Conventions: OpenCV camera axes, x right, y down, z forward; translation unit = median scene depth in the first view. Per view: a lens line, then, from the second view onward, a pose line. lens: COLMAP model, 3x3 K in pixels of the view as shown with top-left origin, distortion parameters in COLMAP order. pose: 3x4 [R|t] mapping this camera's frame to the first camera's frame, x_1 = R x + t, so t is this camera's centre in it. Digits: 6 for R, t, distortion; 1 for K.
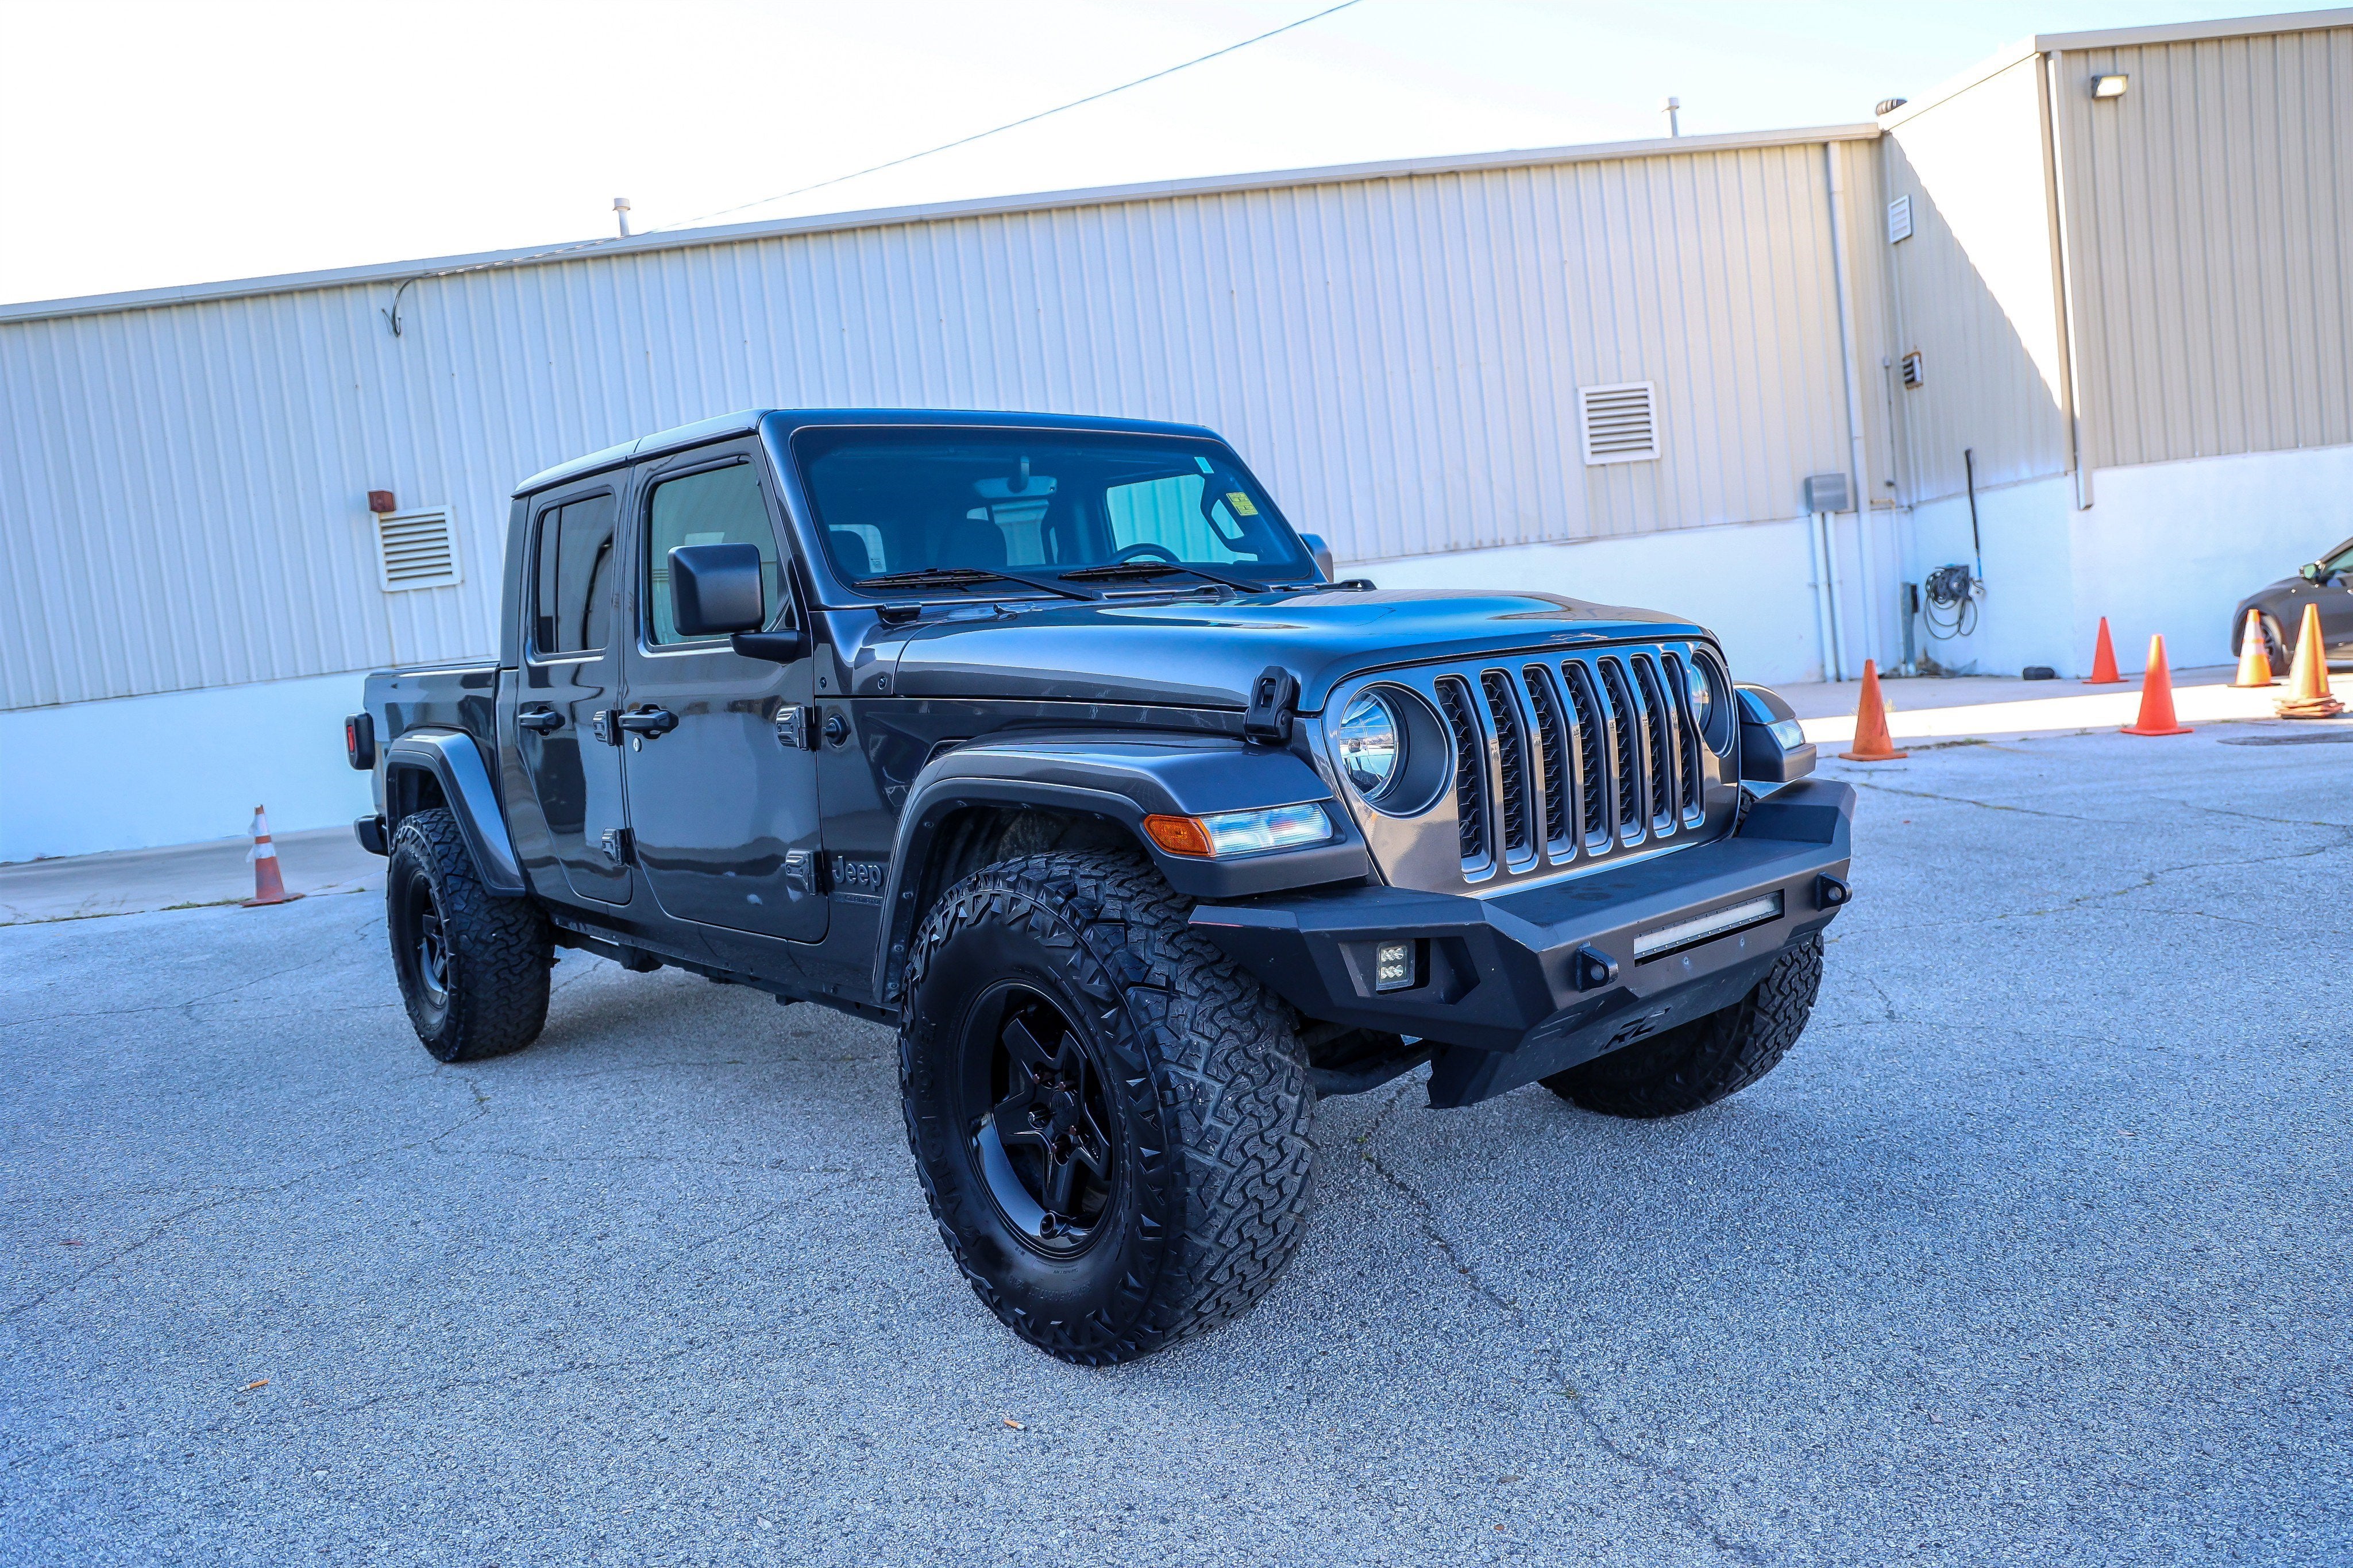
lens RADIAL K [[1601.5, 0, 1185.6], [0, 1601.5, 807.3], [0, 0, 1]] dist [-0.098046, 0.067524]
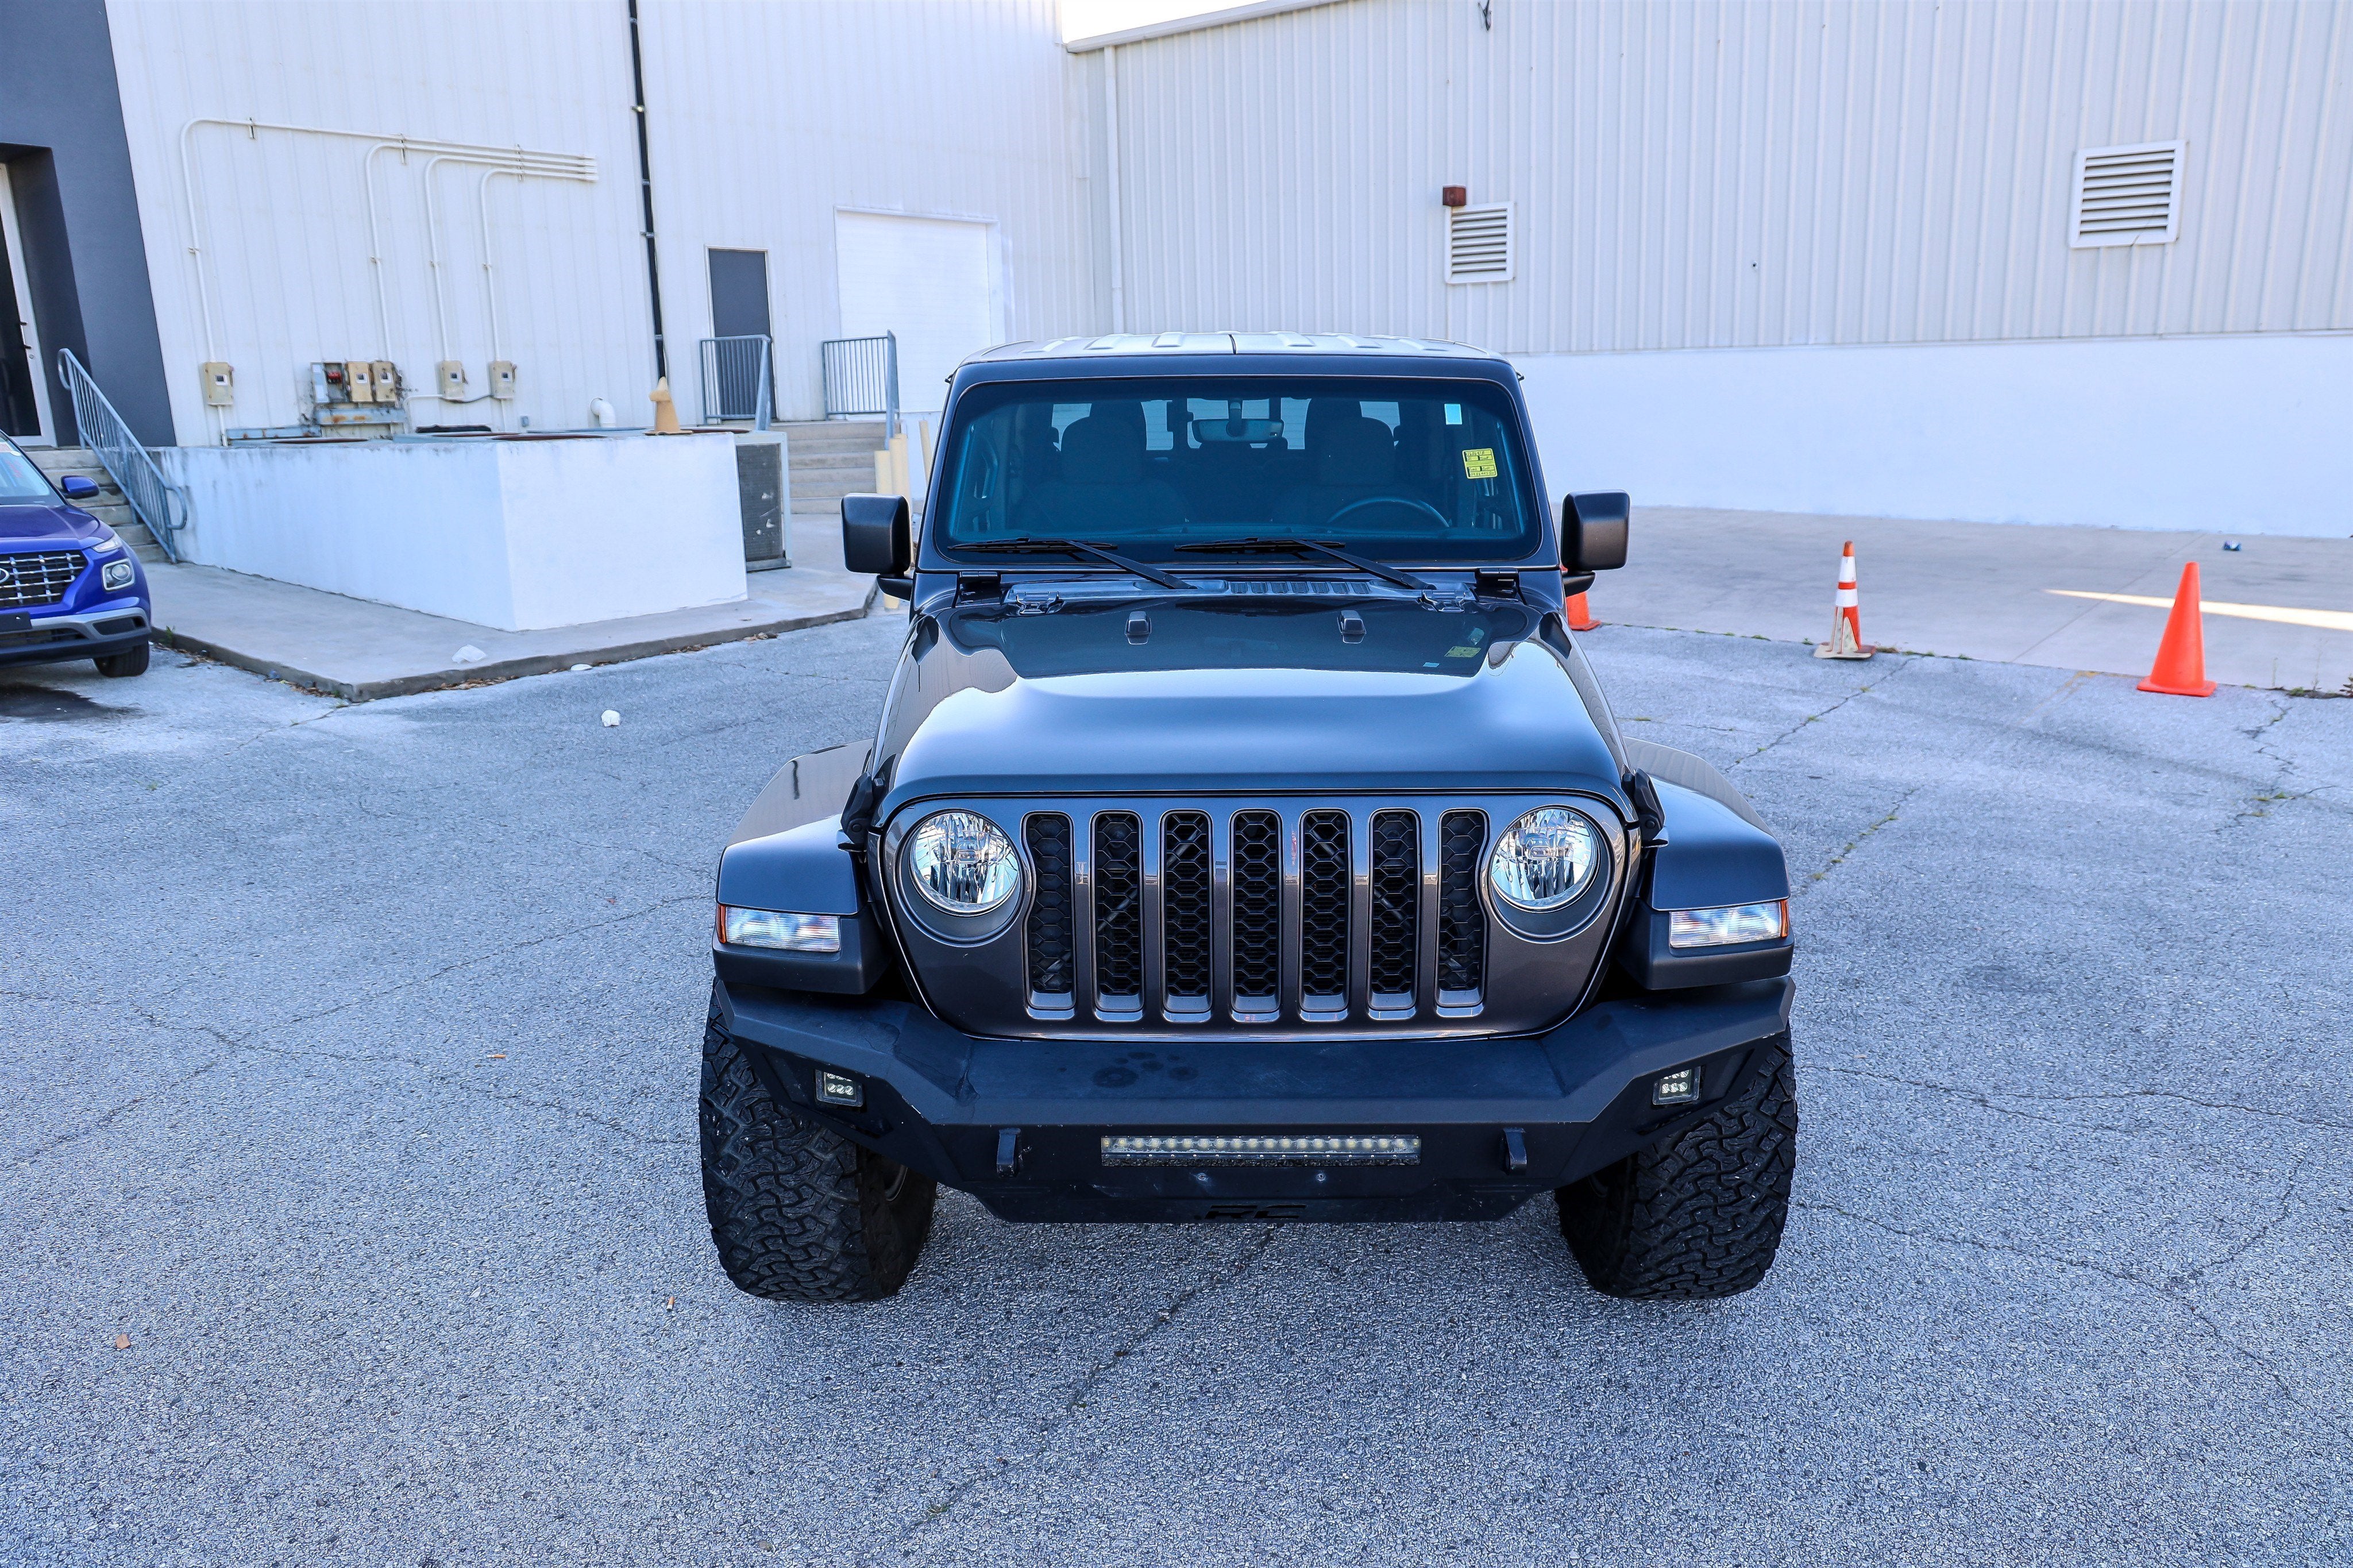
lens RADIAL K [[1598.9, 0, 1194.3], [0, 1598.9, 798.9], [0, 0, 1]] dist [-0.094606, 0.062851]
pose [[0.748835, 0.245397, -0.615651, 0.110321], [-0.114419, 0.962845, 0.244616, -0.045030], [0.652805, -0.112735, 0.749090, 0.044783]]
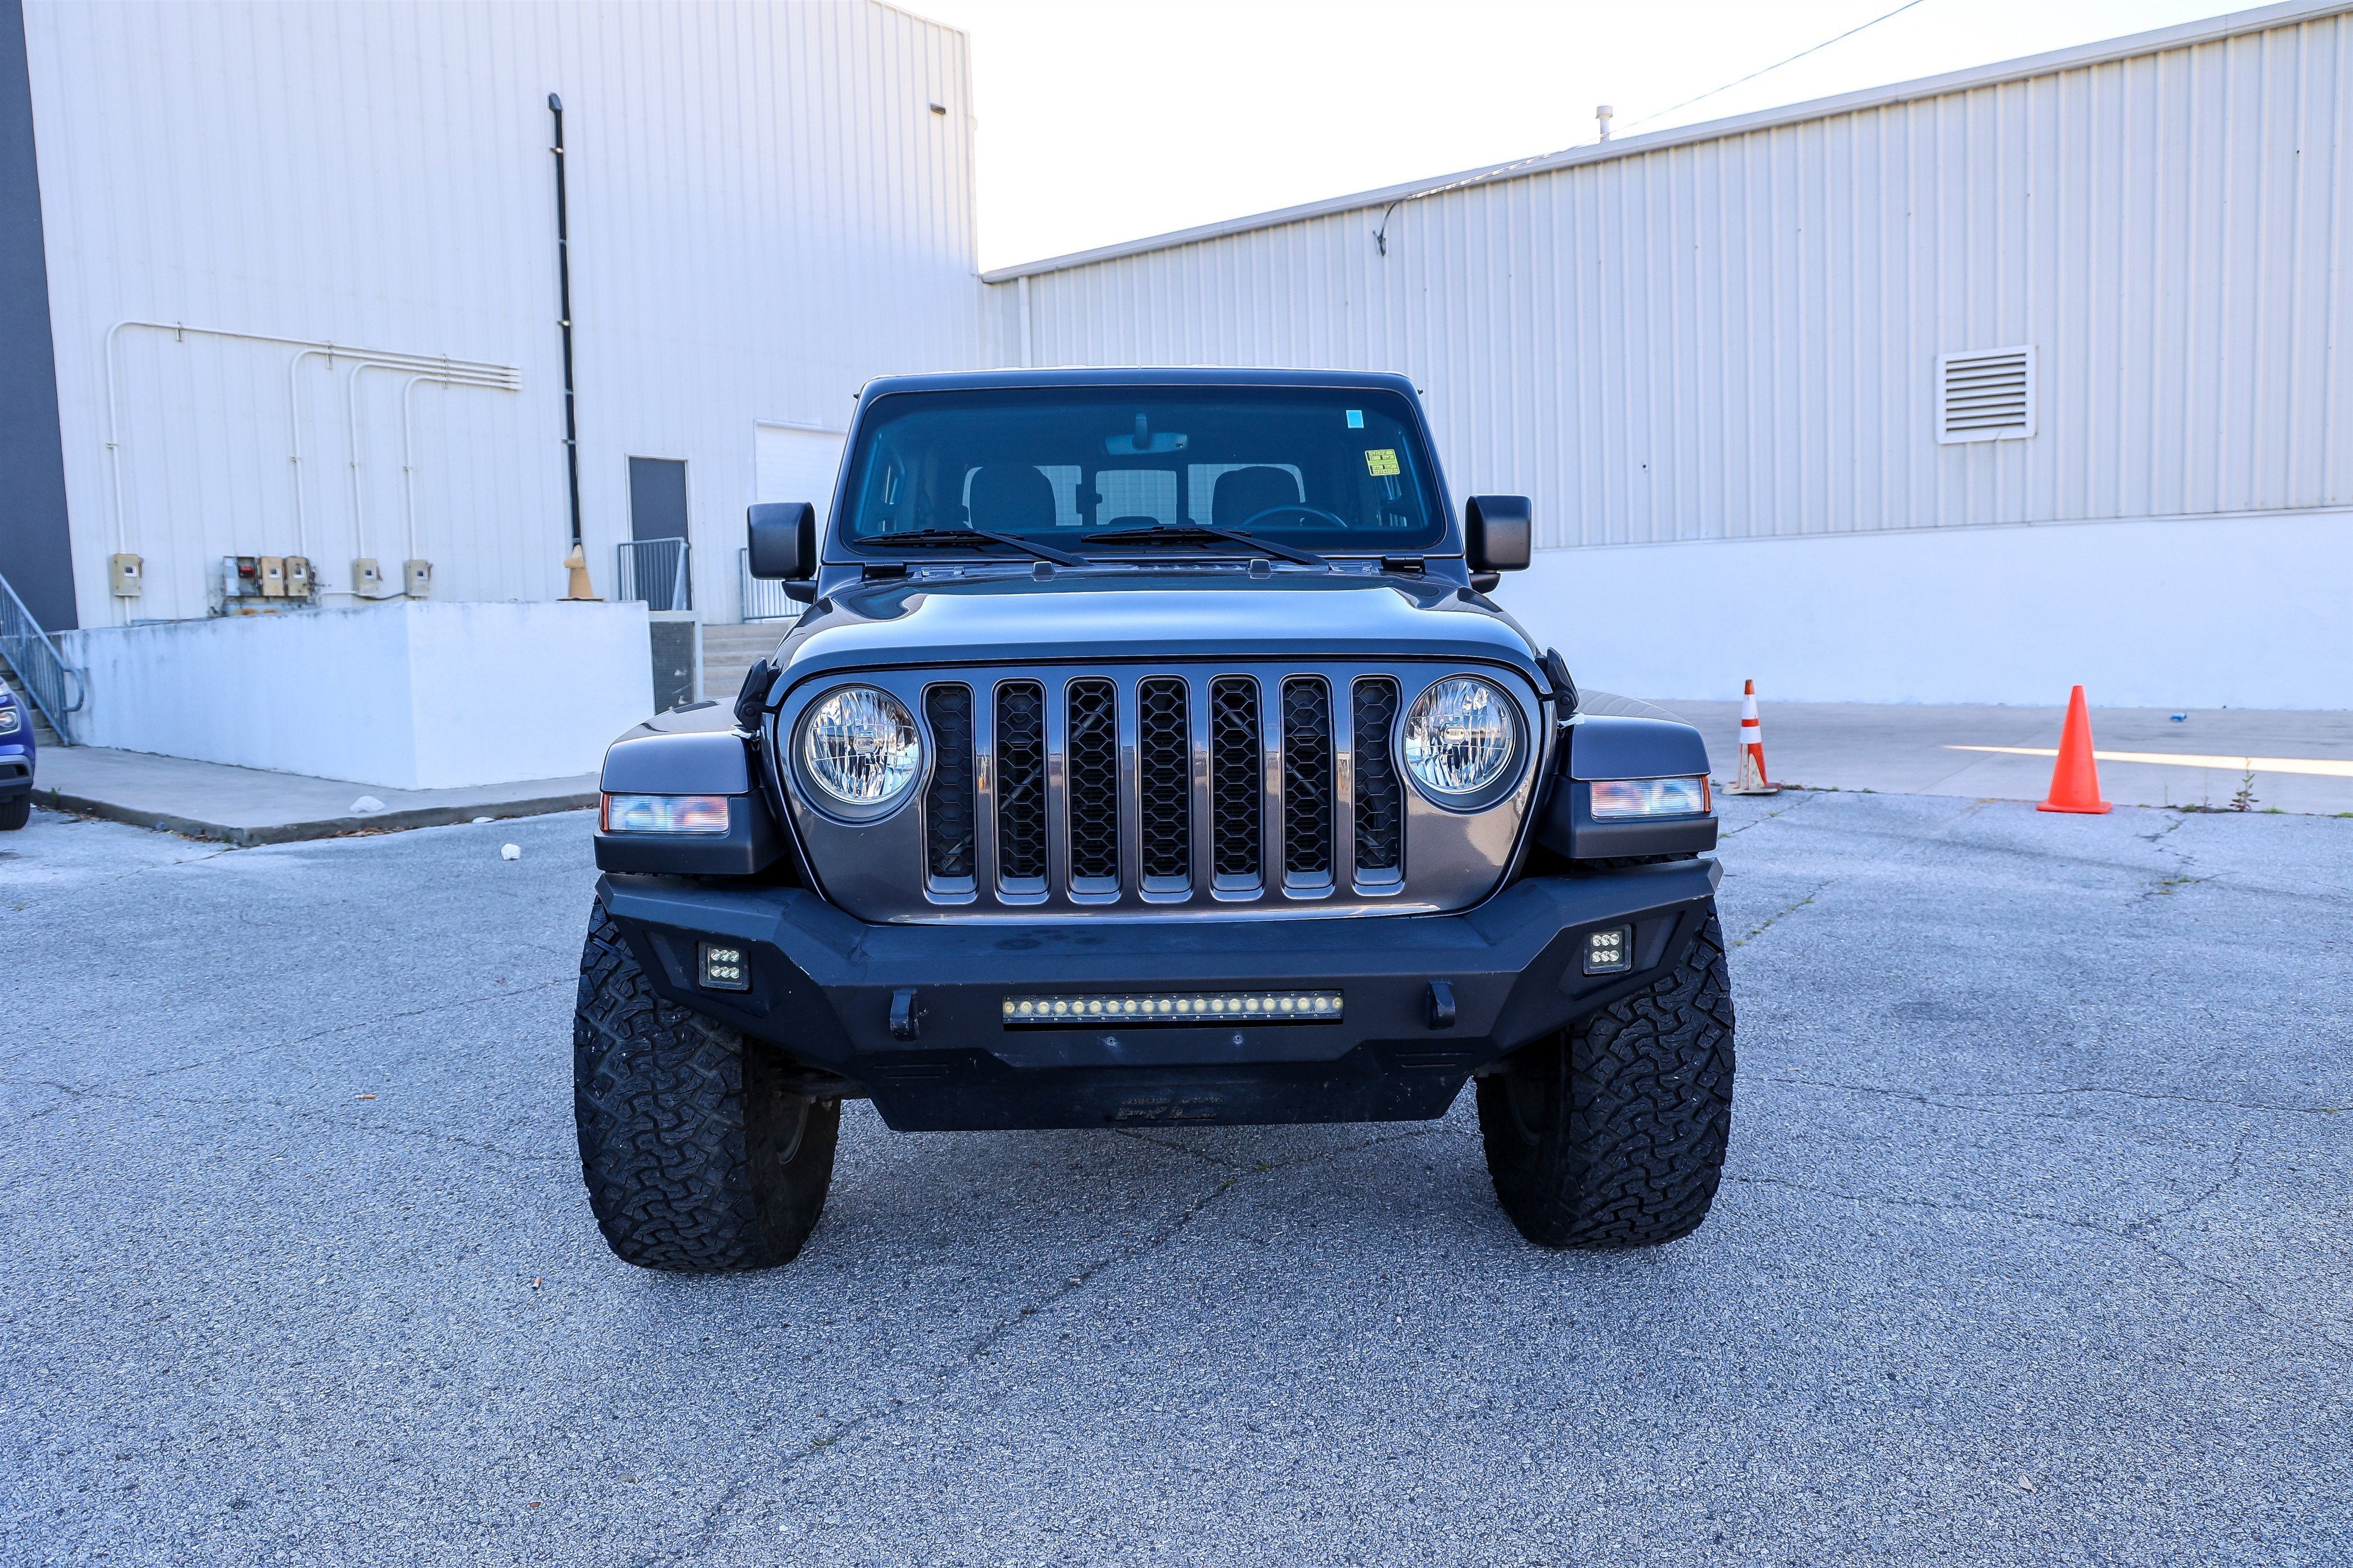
lens RADIAL K [[1601.5, 0, 1185.6], [0, 1601.5, 807.3], [0, 0, 1]] dist [-0.098046, 0.067524]
pose [[0.779838, 0.146101, -0.608693, 0.114262], [-0.108818, 0.989217, 0.098022, -0.015662], [0.616451, -0.010205, 0.787327, 0.046541]]
